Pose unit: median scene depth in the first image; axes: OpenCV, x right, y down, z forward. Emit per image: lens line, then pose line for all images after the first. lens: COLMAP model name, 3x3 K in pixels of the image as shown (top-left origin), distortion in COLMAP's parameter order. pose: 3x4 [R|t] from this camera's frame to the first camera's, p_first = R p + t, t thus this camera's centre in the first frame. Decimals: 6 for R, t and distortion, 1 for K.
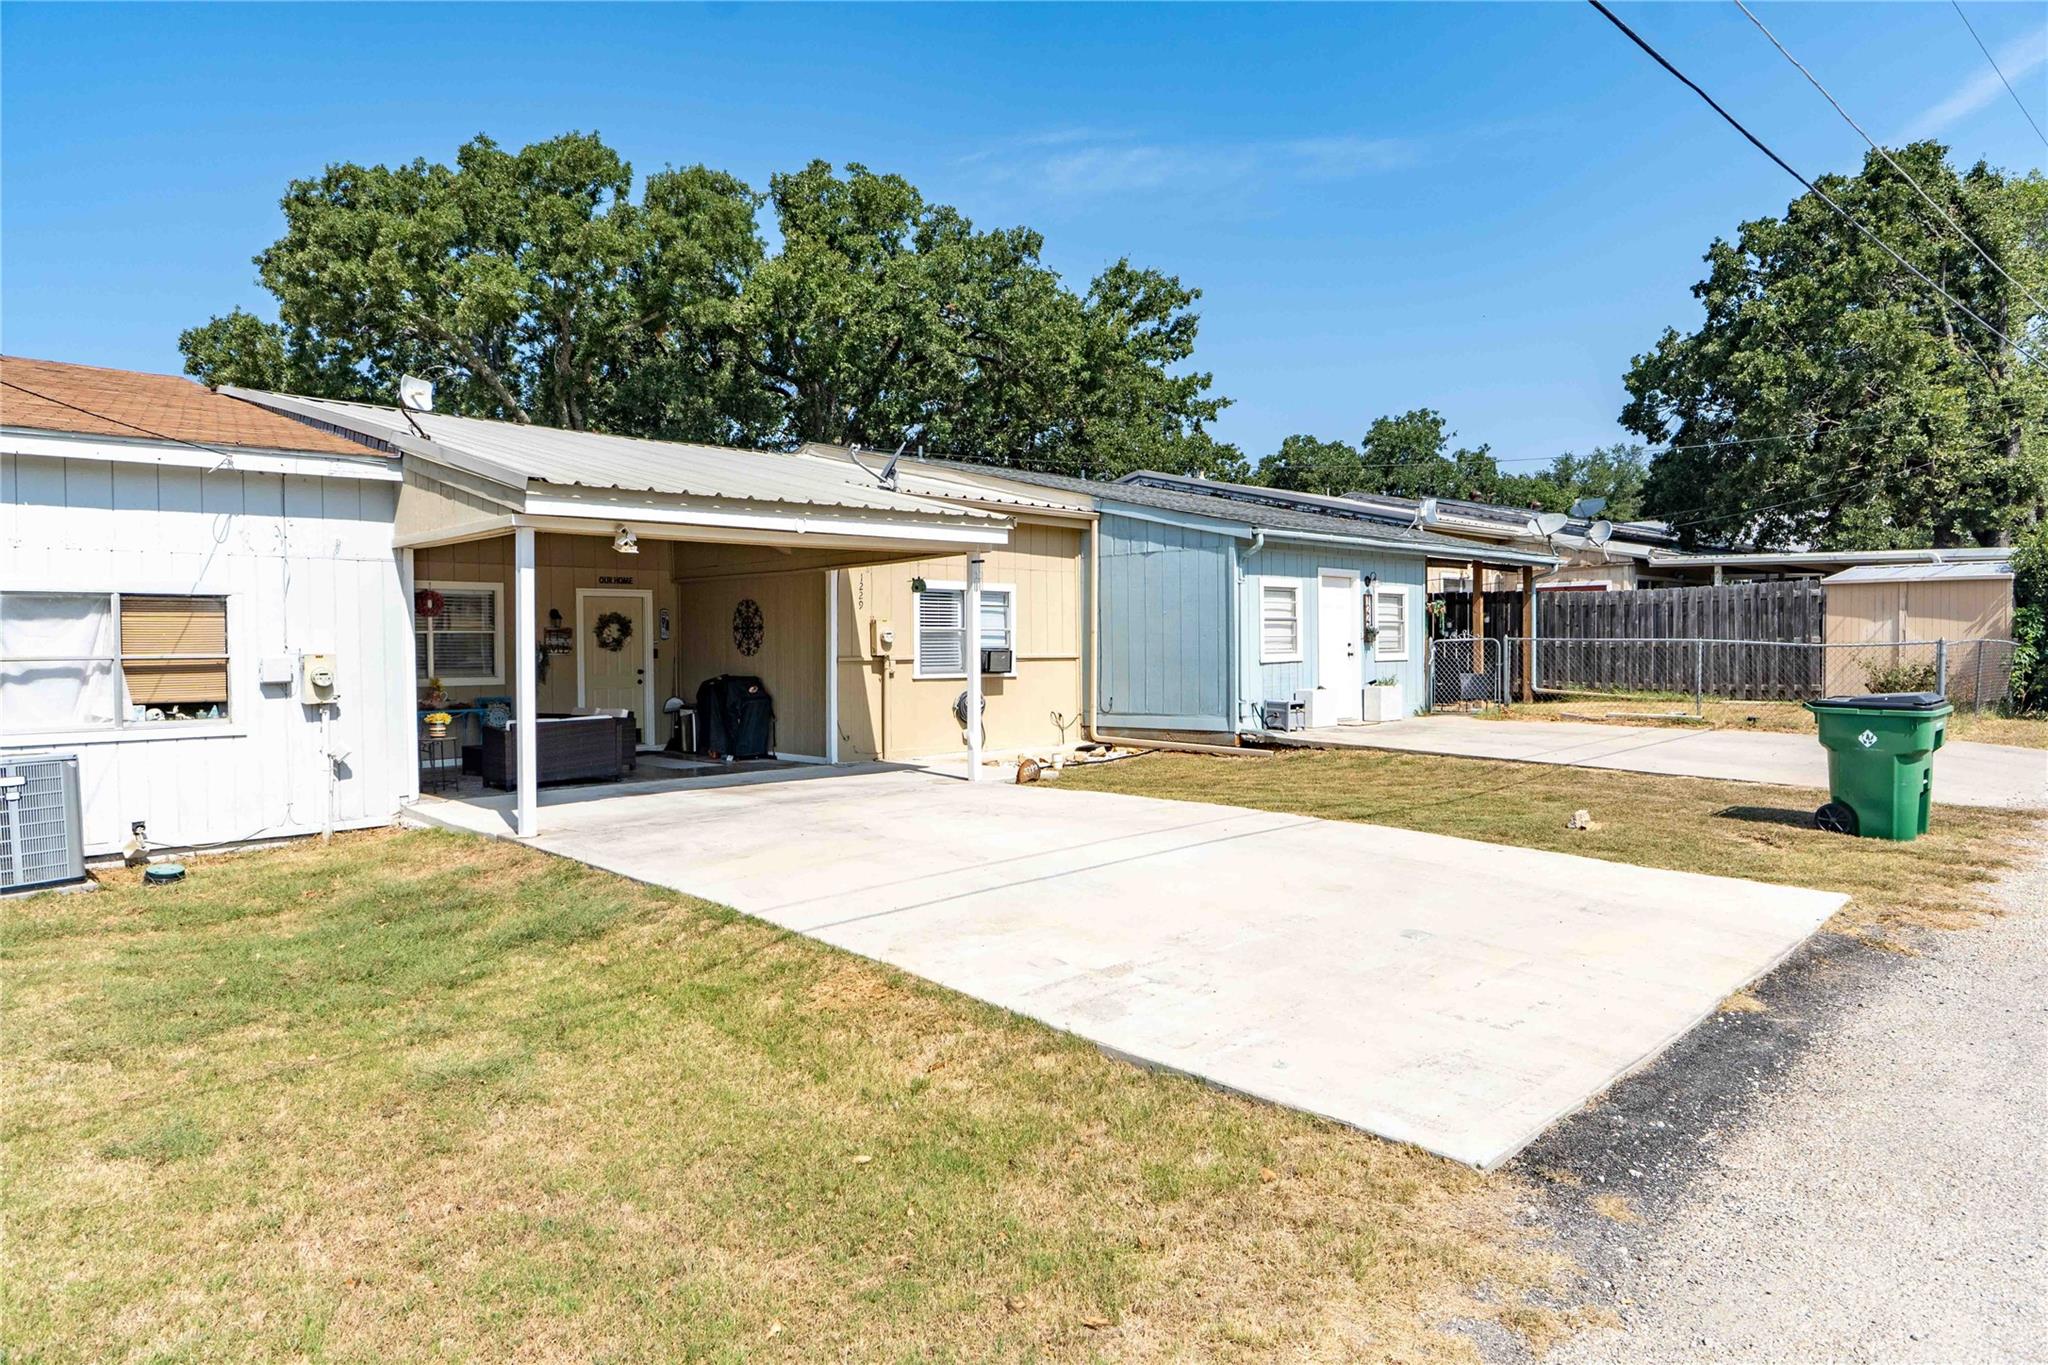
lens RADIAL K [[1306.9, 0, 1024.0], [0, 1306.9, 682.5], [0, 0, 1]] dist [0.003642, -0.000095]
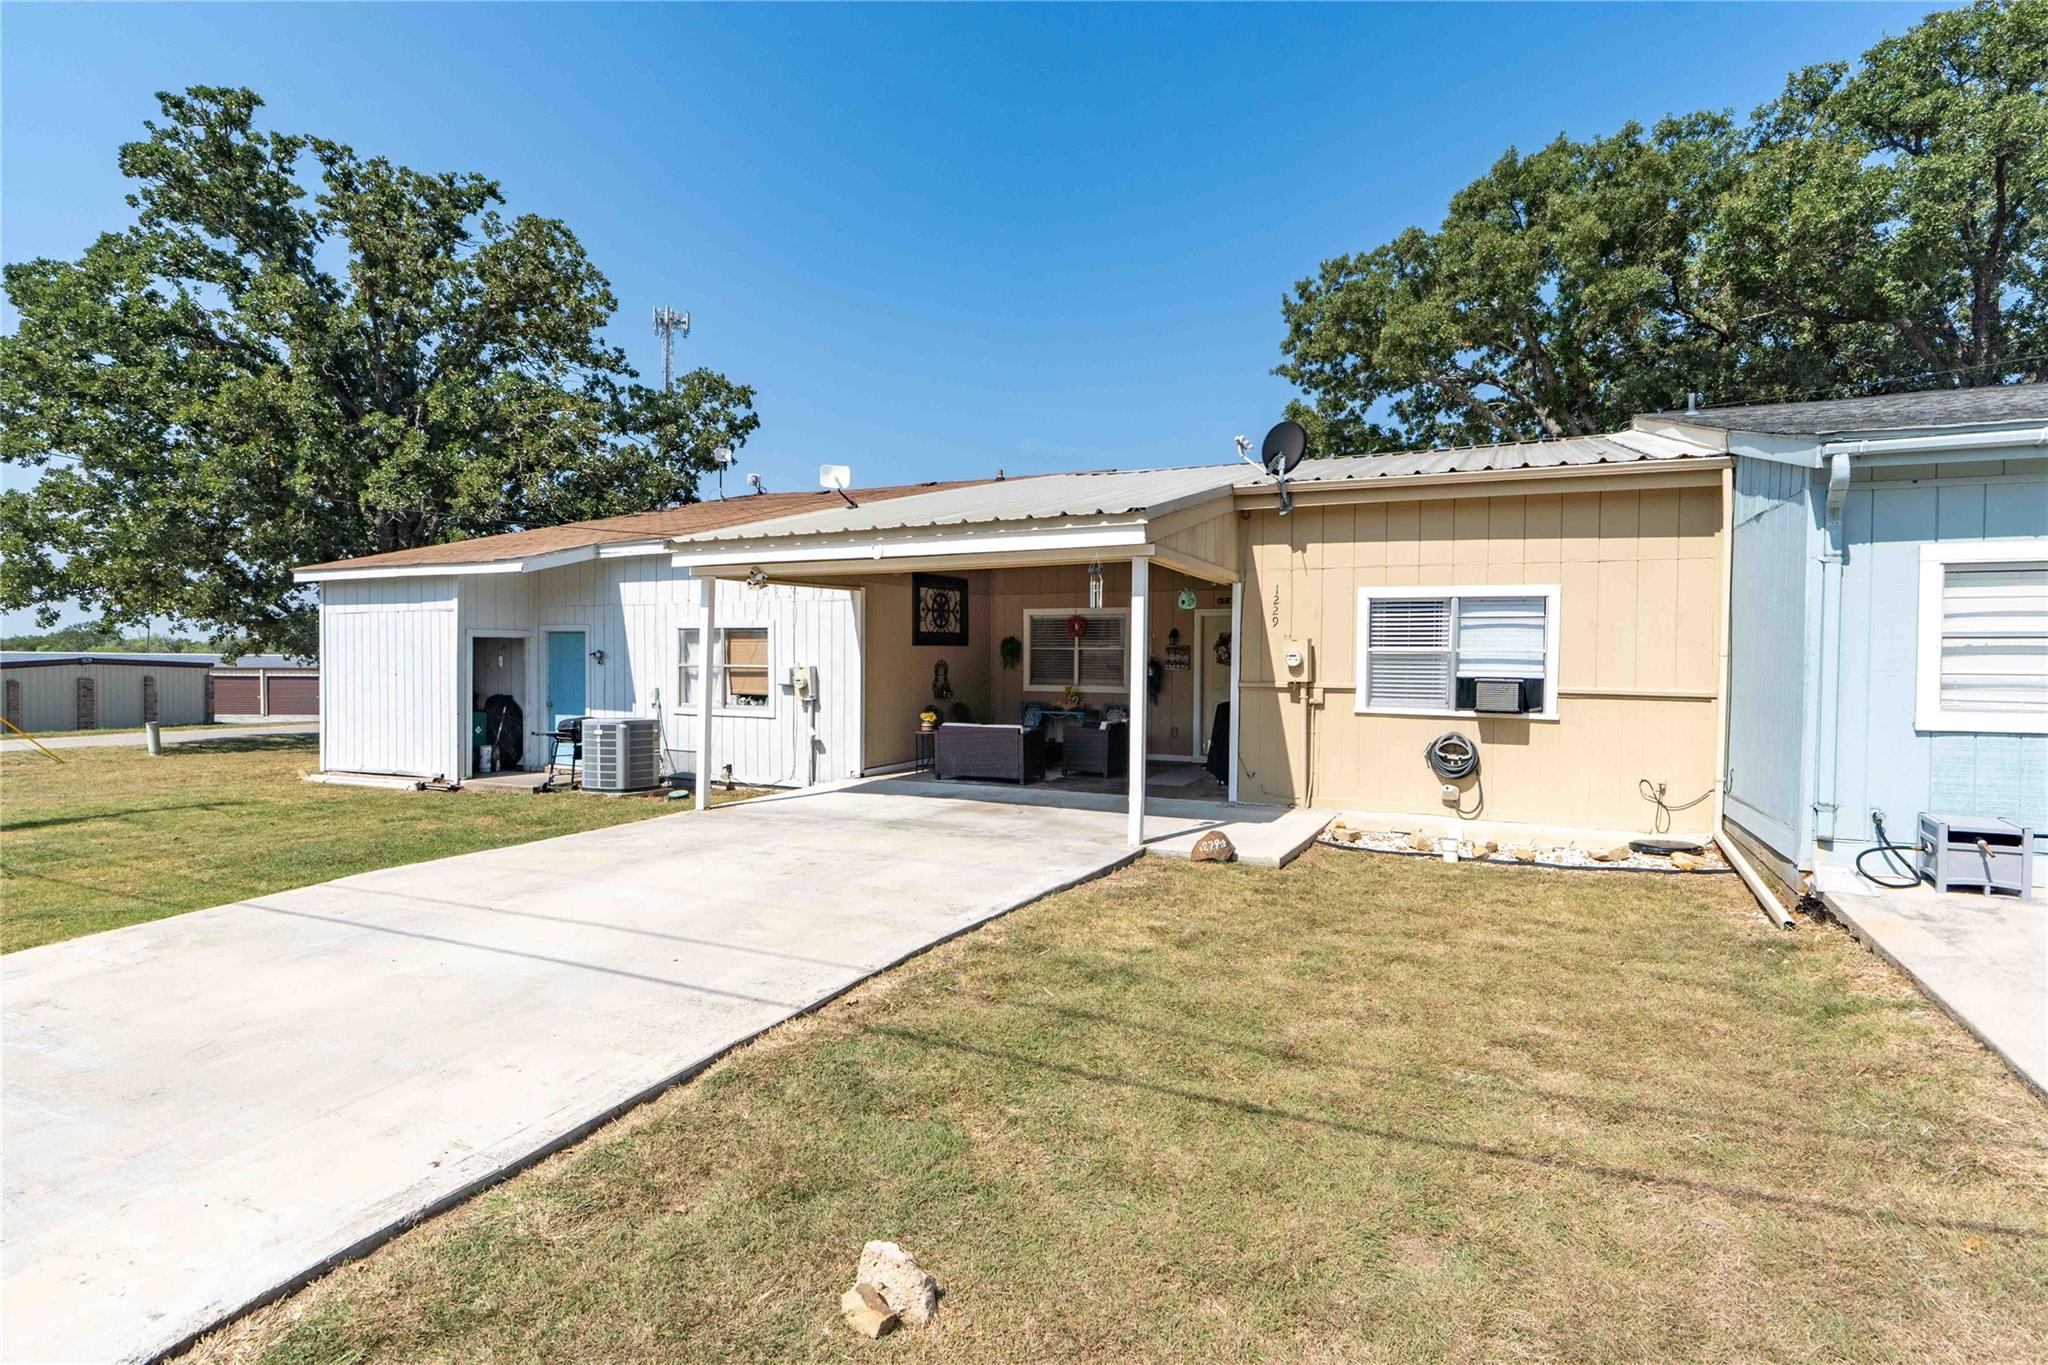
lens RADIAL K [[983.4, 0, 1024.0], [0, 983.4, 682.5], [0, 0, 1]] dist [0.000566, -0.000002]
pose [[0.333197, 0.041743, -0.941933, 0.406101], [-0.033652, 0.998909, 0.032364, -0.033180], [0.942257, 0.020914, 0.334238, 0.595364]]
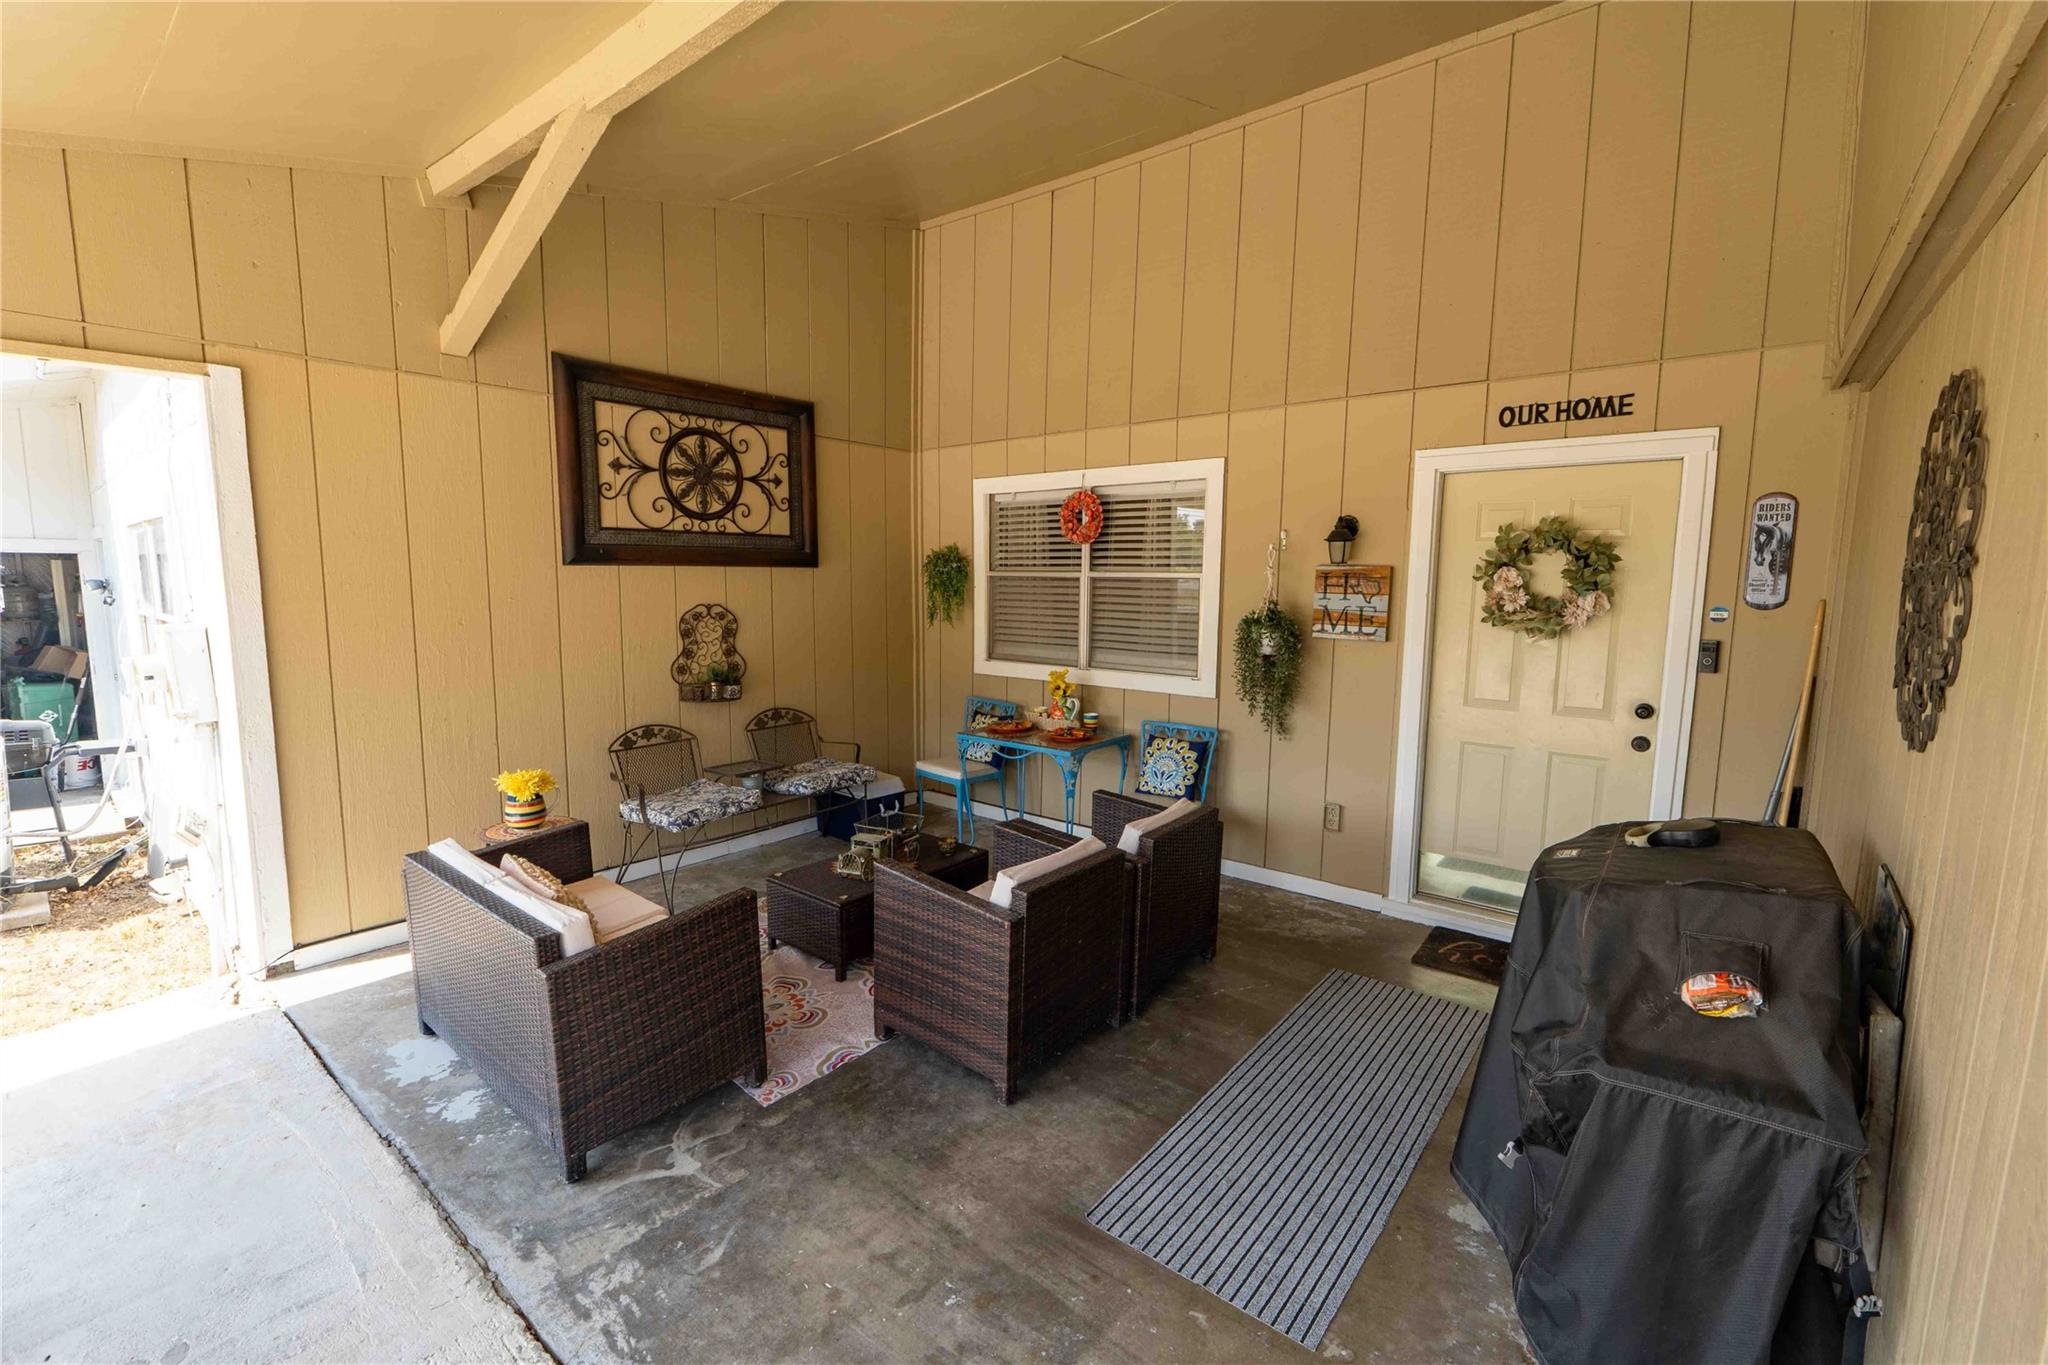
lens RADIAL K [[864.0, 0, 1024.0], [0, 864.0, 682.5], [0, 0, 1]] dist [-0.000633, -0.000014]
pose [[0.096840, 0.136644, -0.985876, -0.118264], [-0.033933, 0.990408, 0.133939, -0.038963], [0.994721, 0.020484, 0.100547, 0.888916]]
